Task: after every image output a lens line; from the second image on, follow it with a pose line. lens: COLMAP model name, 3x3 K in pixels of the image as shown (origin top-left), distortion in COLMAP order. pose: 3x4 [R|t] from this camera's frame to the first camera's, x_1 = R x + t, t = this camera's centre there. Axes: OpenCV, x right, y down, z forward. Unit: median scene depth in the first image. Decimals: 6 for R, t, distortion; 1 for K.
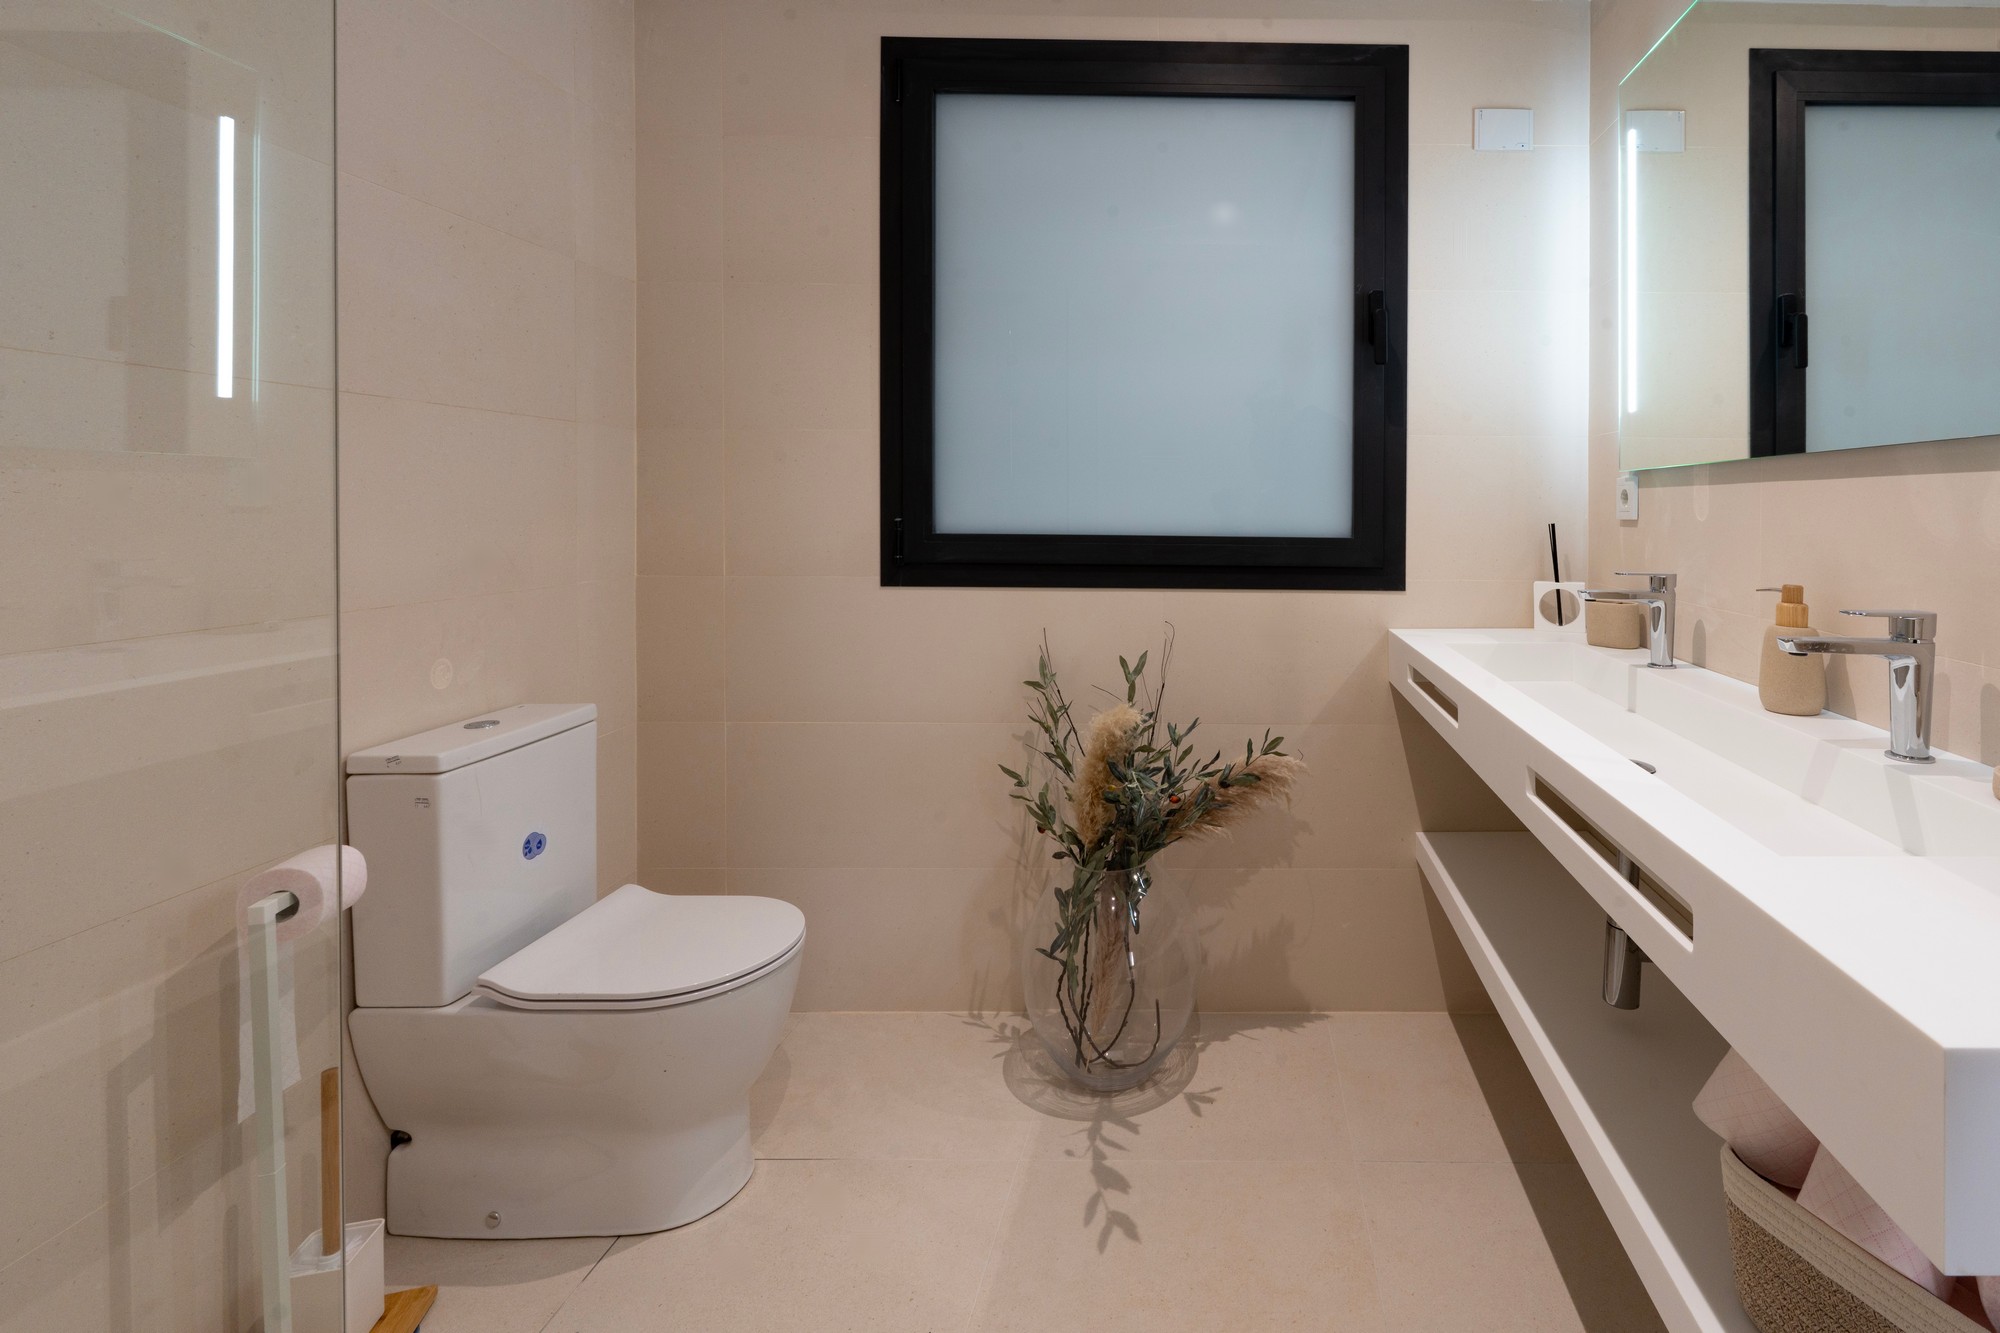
lens RADIAL K [[972.7, 0, 1234.0], [0, 972.7, 522.1], [0, 0, 1]] dist [-0.000922, -0.000076]
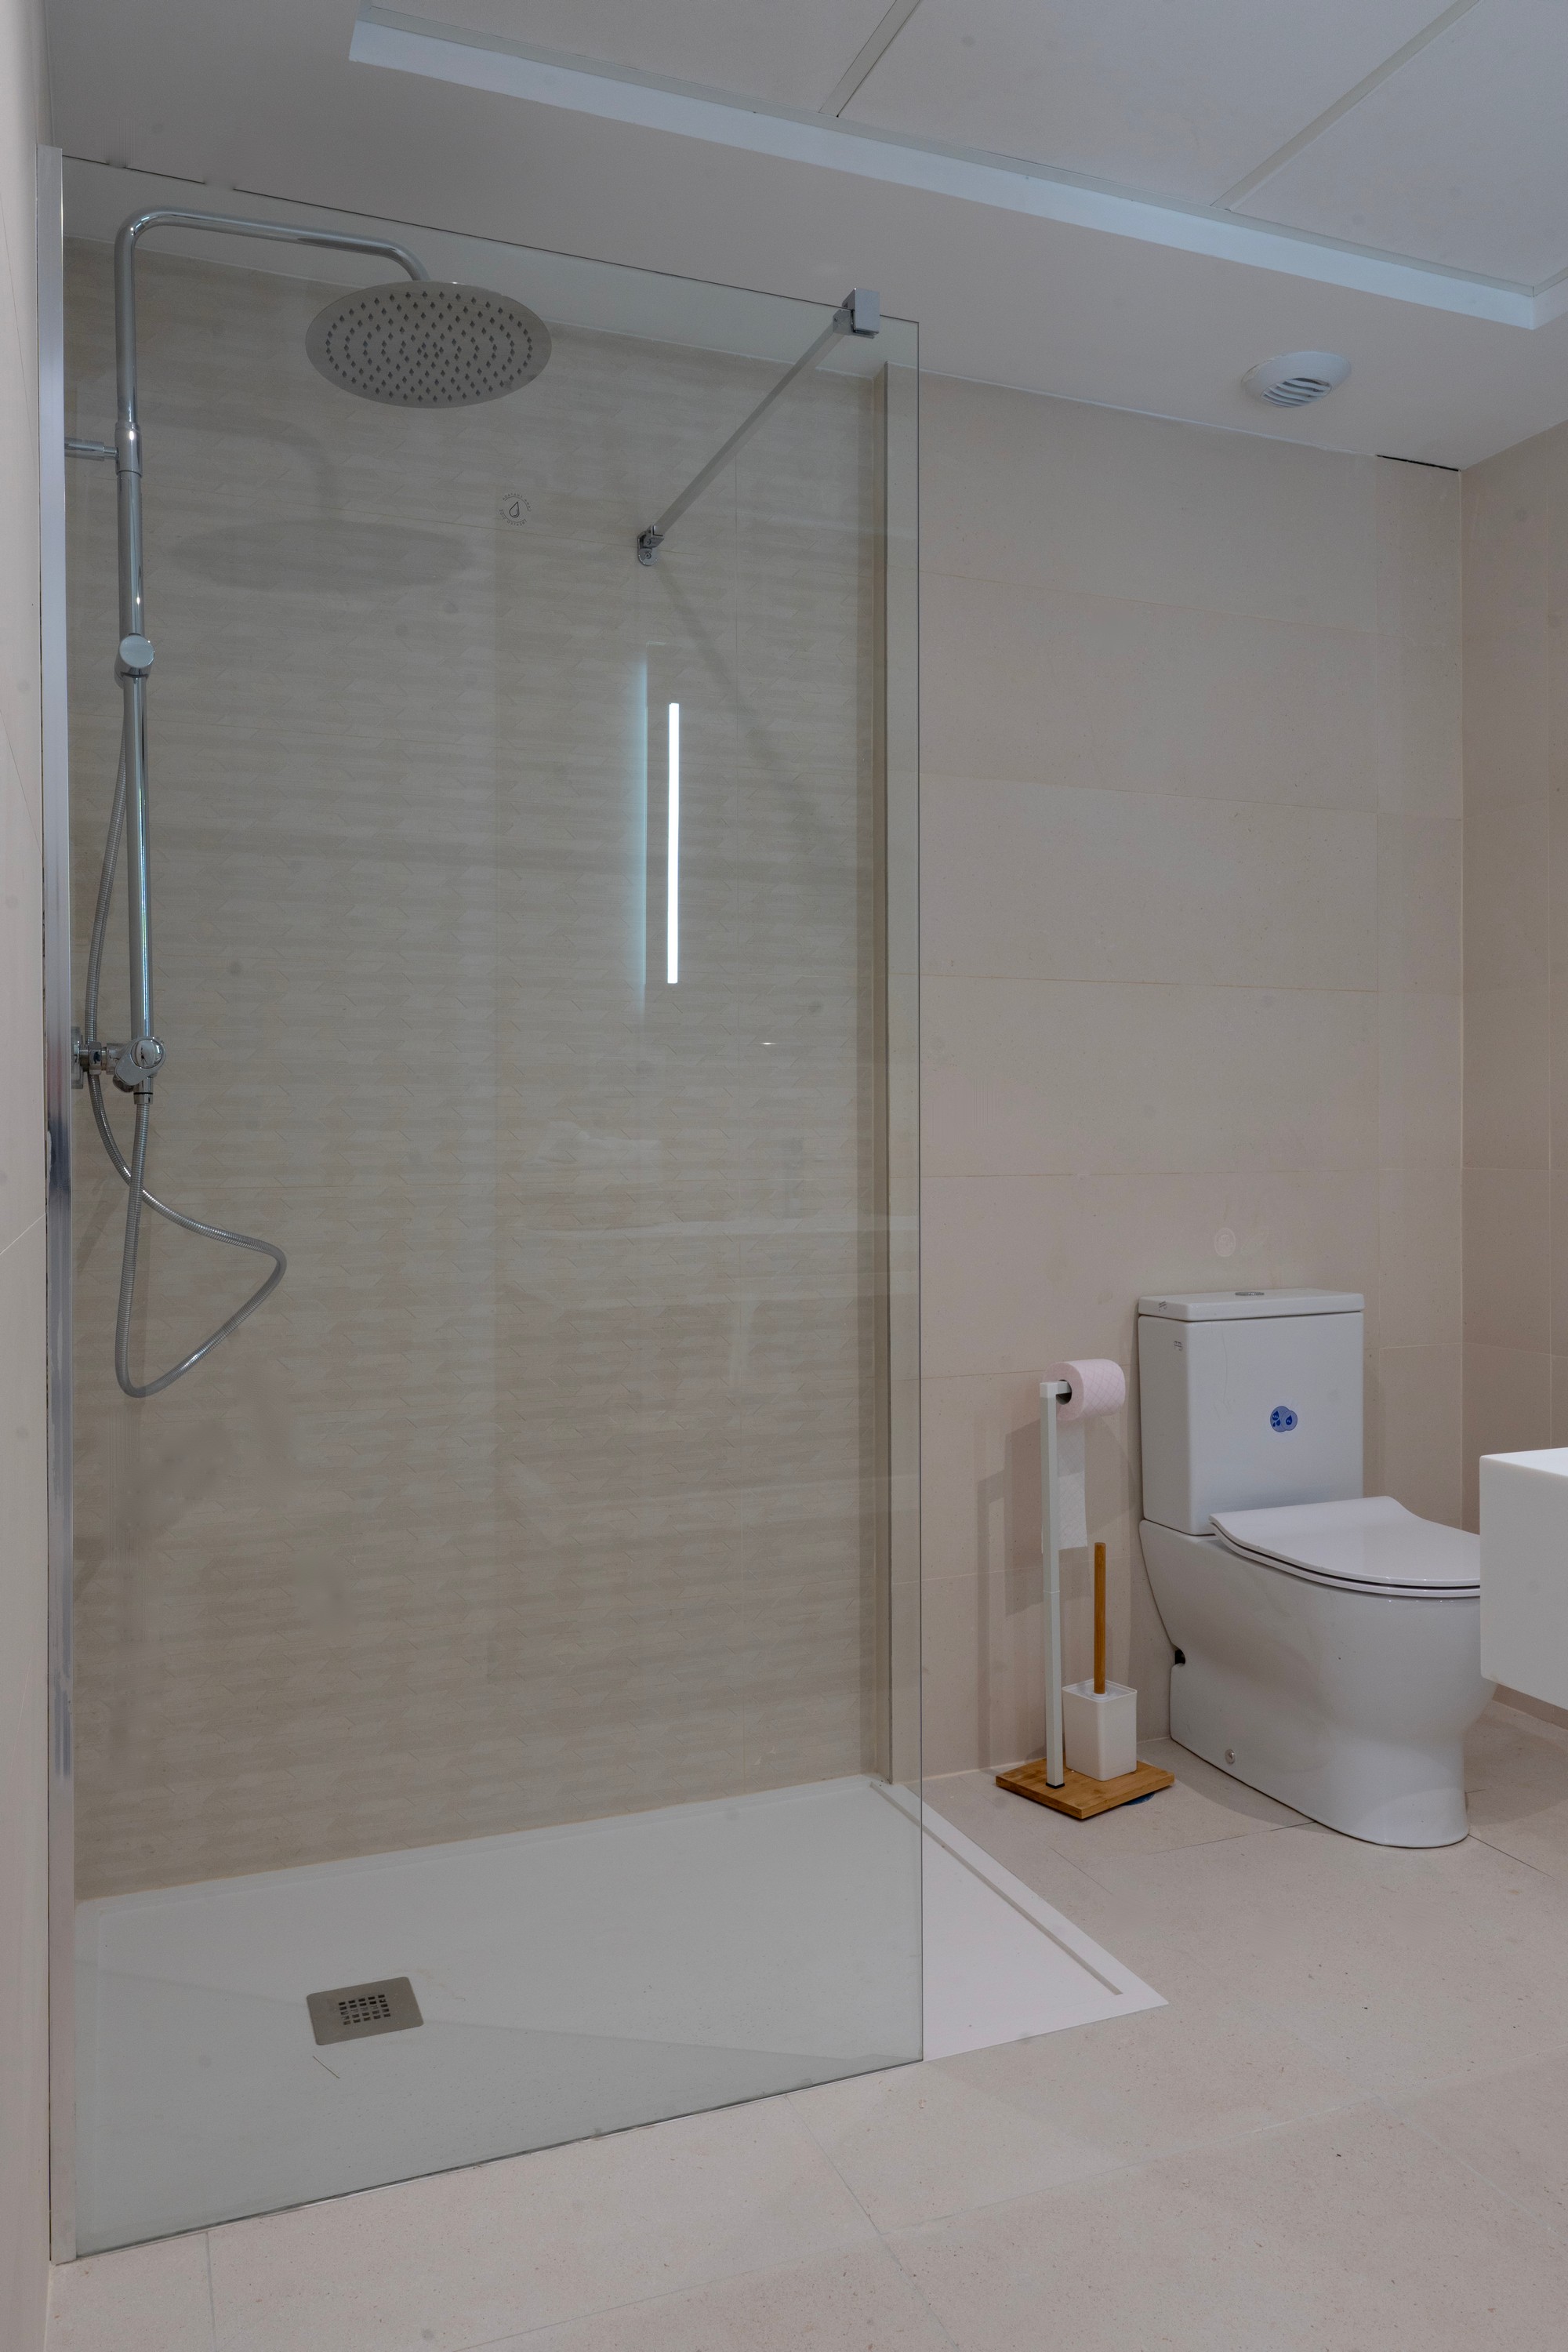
lens RADIAL K [[1680.7, 0, 784.0], [0, 1680.7, 1176.0], [0, 0, 1]] dist [0.000363, 0.000077]
pose [[0.364329, 0.012974, -0.931180, 0.831782], [-0.009481, 0.999903, 0.010222, 0.083304], [0.931222, 0.005104, 0.364417, -0.127858]]
